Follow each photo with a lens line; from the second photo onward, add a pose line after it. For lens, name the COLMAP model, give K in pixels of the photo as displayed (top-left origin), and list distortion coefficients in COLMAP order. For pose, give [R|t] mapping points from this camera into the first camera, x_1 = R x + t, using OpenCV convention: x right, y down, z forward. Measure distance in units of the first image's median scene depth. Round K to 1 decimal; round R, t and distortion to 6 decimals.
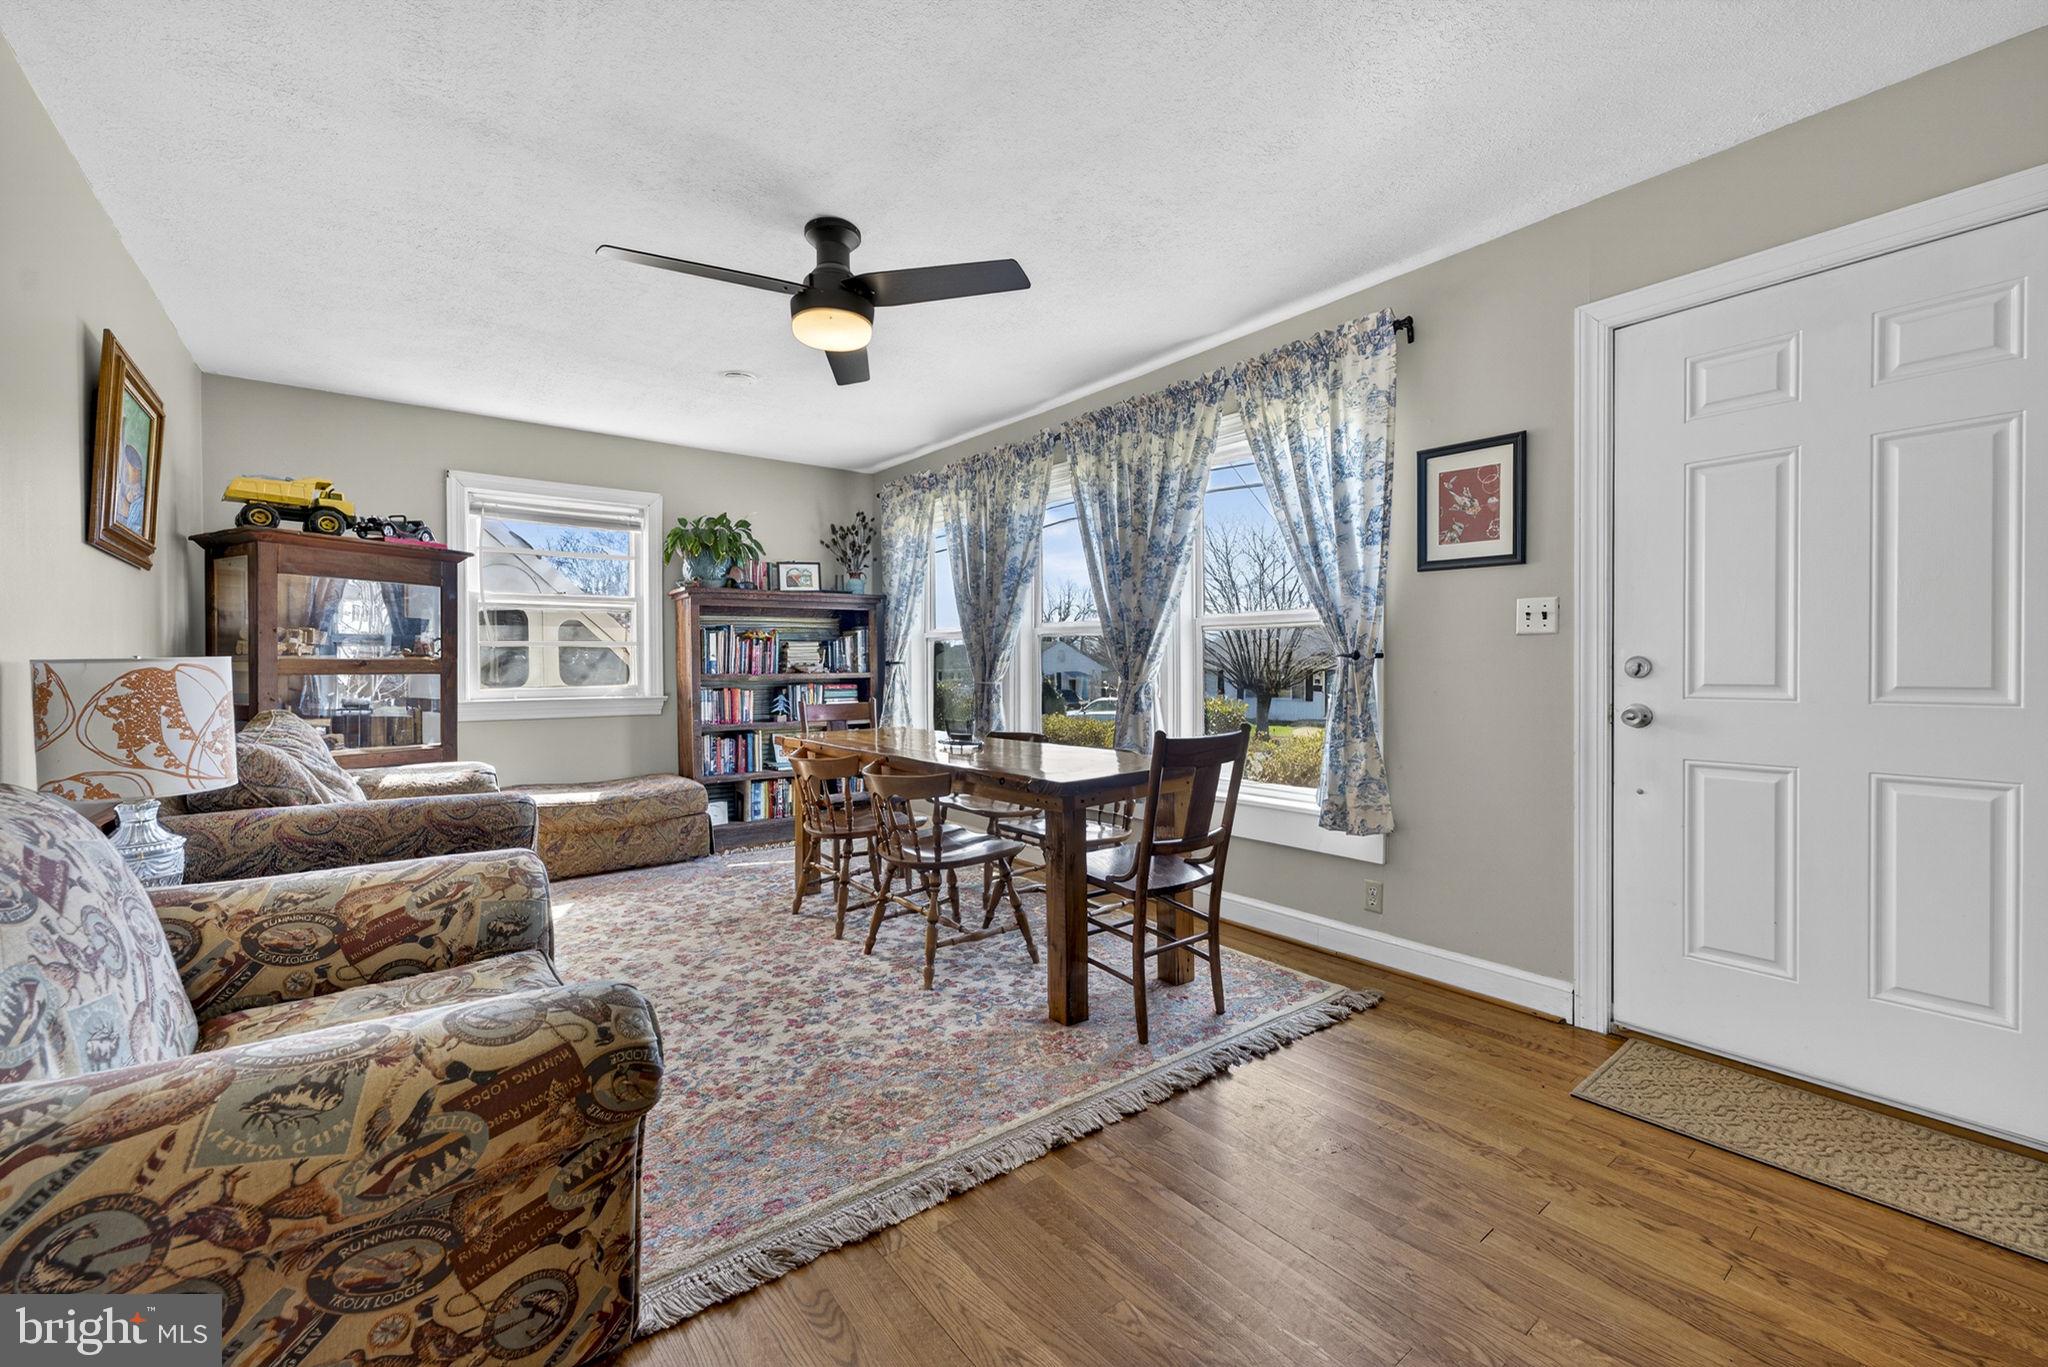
lens RADIAL K [[829.4, 0, 1010.8], [0, 829.4, 675.5], [0, 0, 1]] dist [-0.006754, 0.000432]
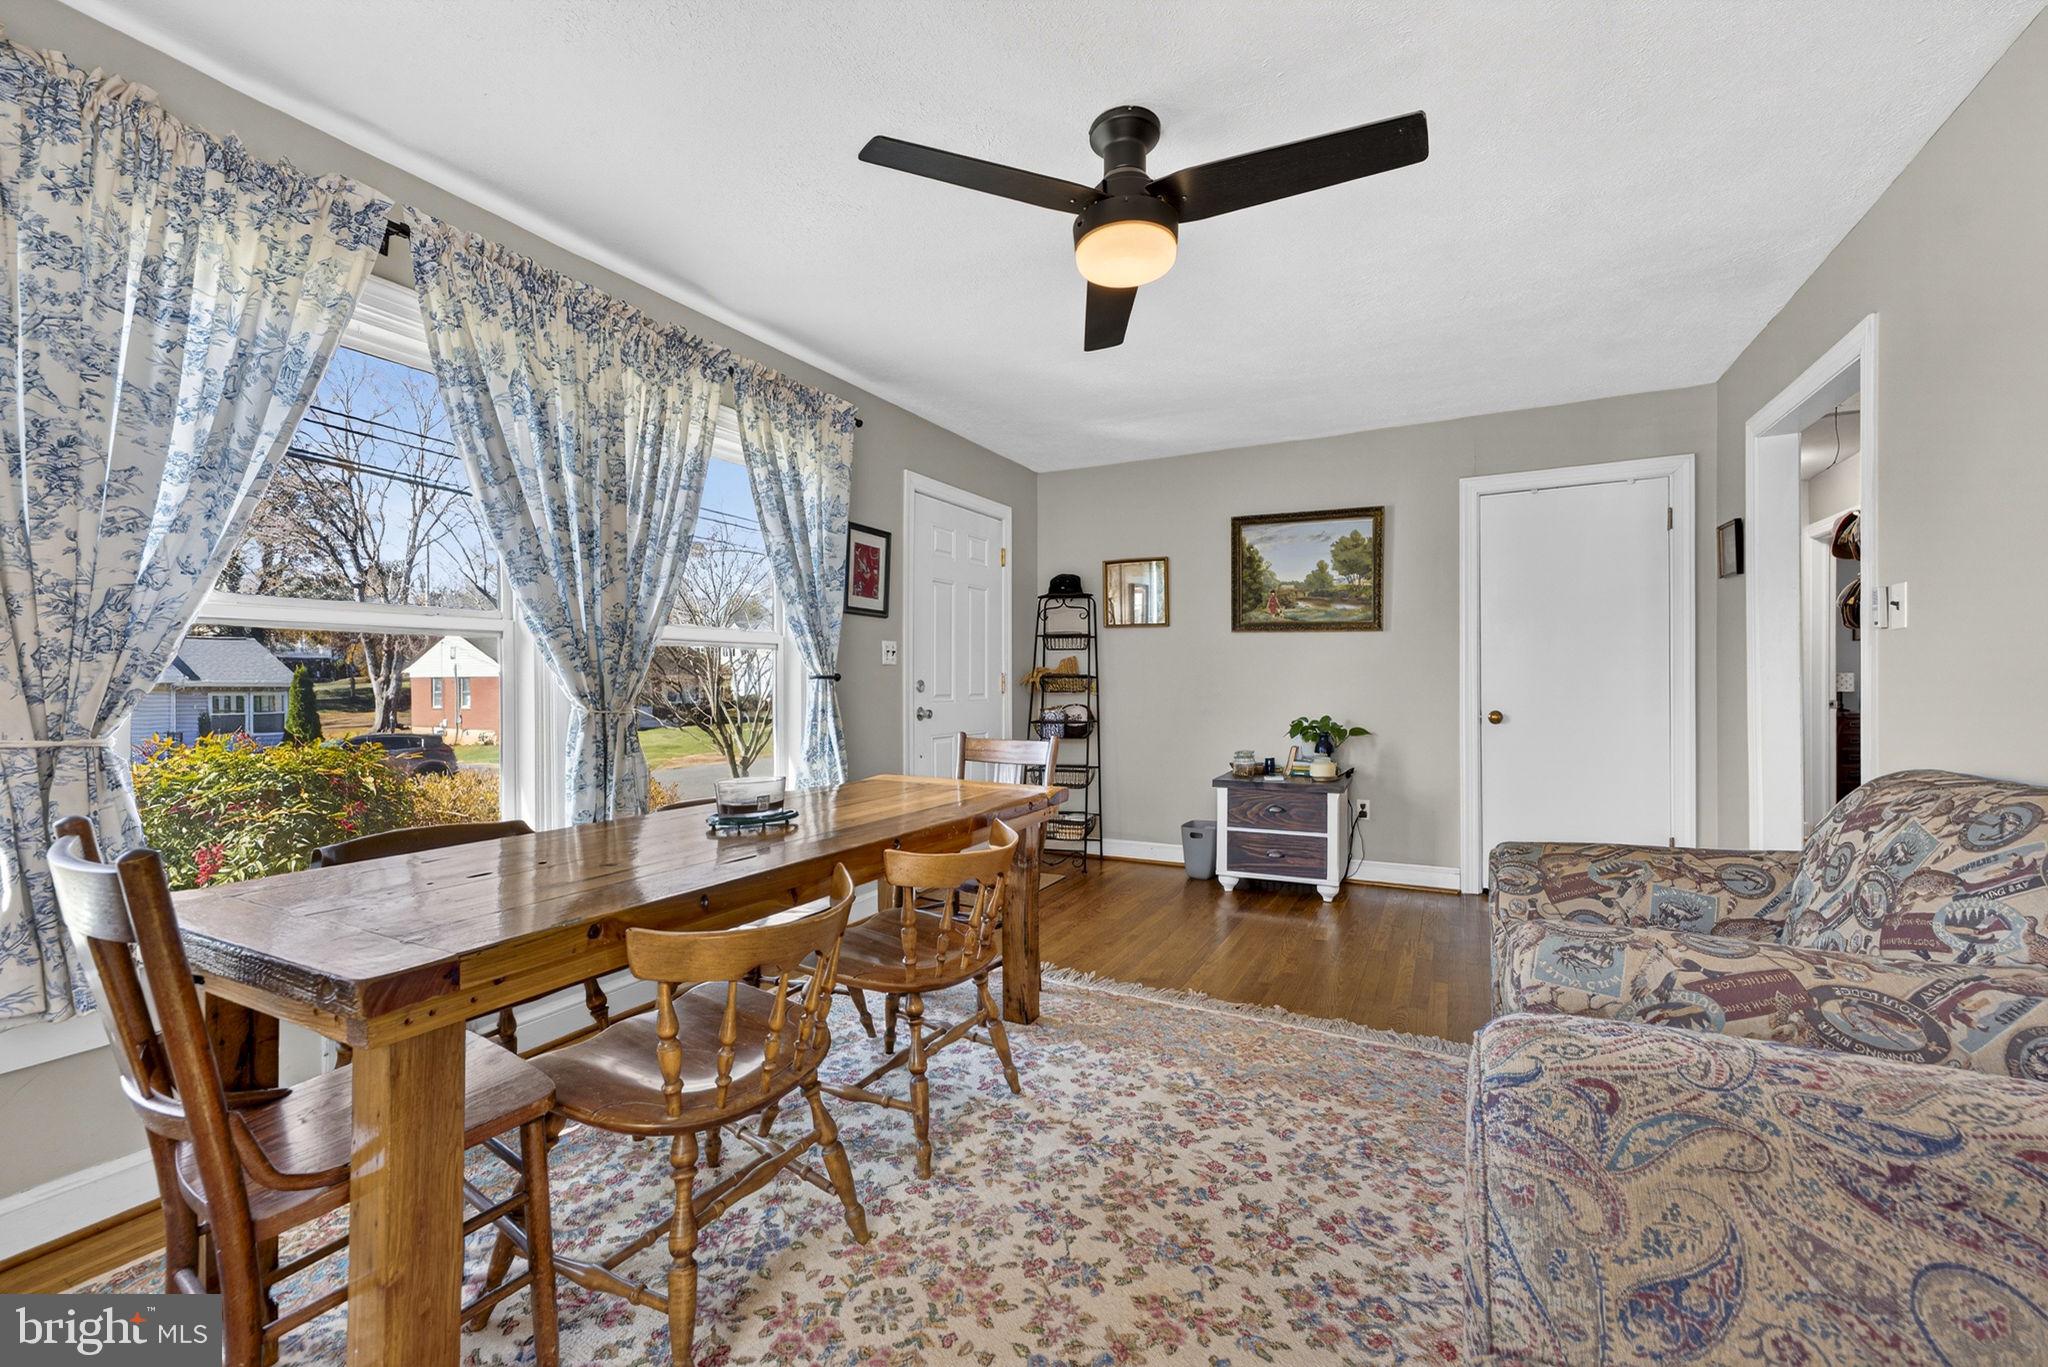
lens RADIAL K [[829.4, 0, 1027.0], [0, 829.4, 671.1], [0, 0, 1]] dist [-0.006754, 0.000432]
pose [[-0.427833, 0.019521, 0.903647, -0.774677], [0.011731, 0.999802, -0.016045, -0.007968], [-0.903782, 0.003736, -0.427977, 1.251398]]
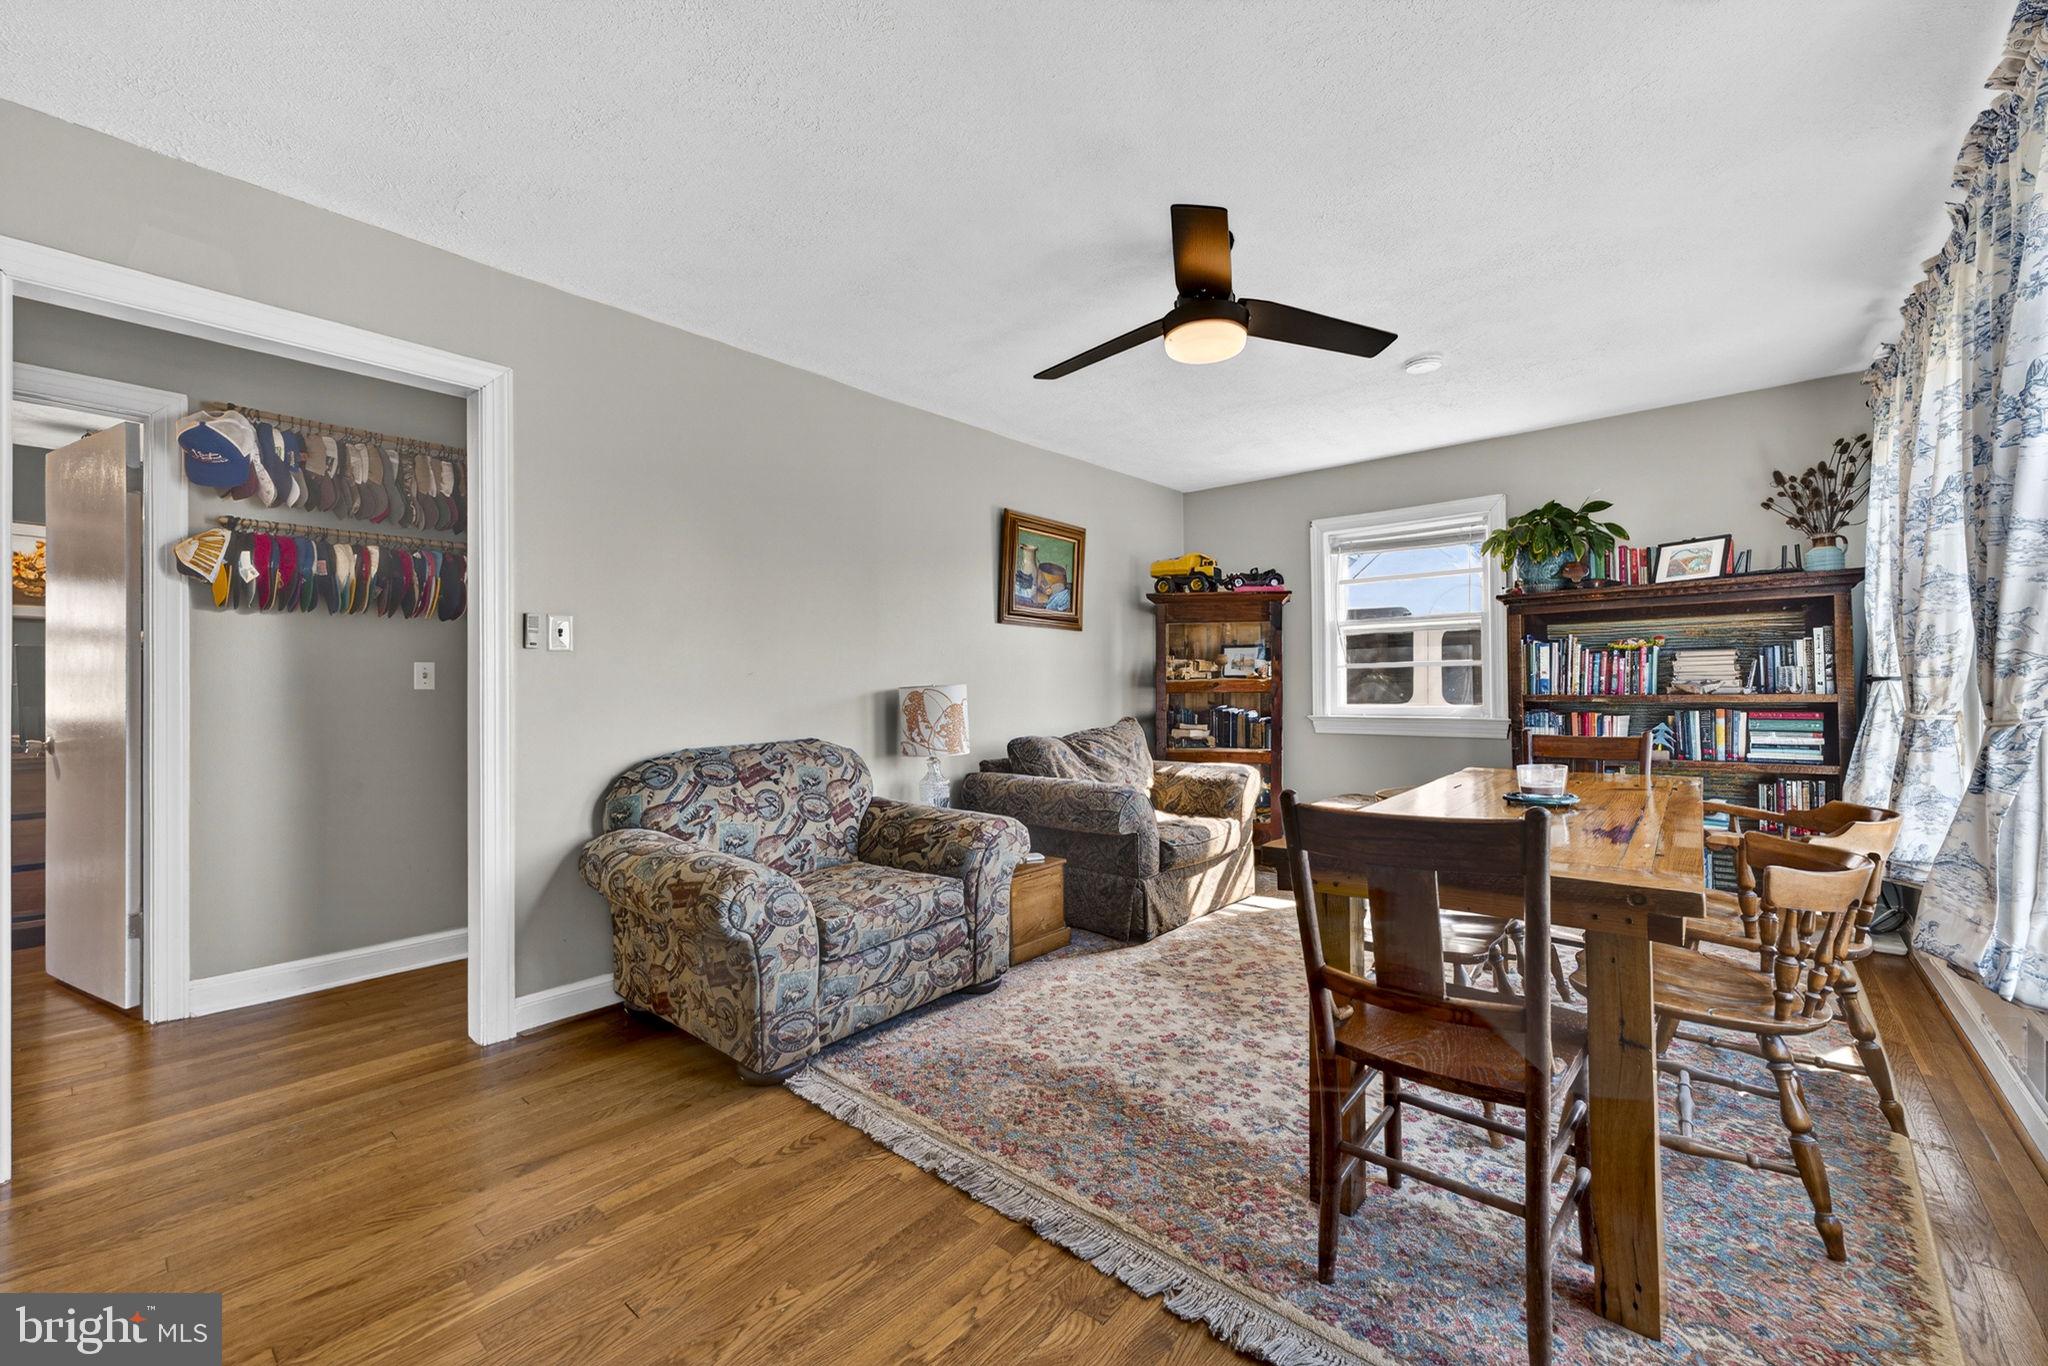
lens RADIAL K [[829.4, 0, 1009.9], [0, 829.4, 682.8], [0, 0, 1]] dist [-0.006754, 0.000432]
pose [[0.194200, -0.005558, -0.980946, 0.602754], [-0.005992, 0.999959, -0.006852, -0.008069], [0.980944, 0.007208, 0.194159, 0.516797]]
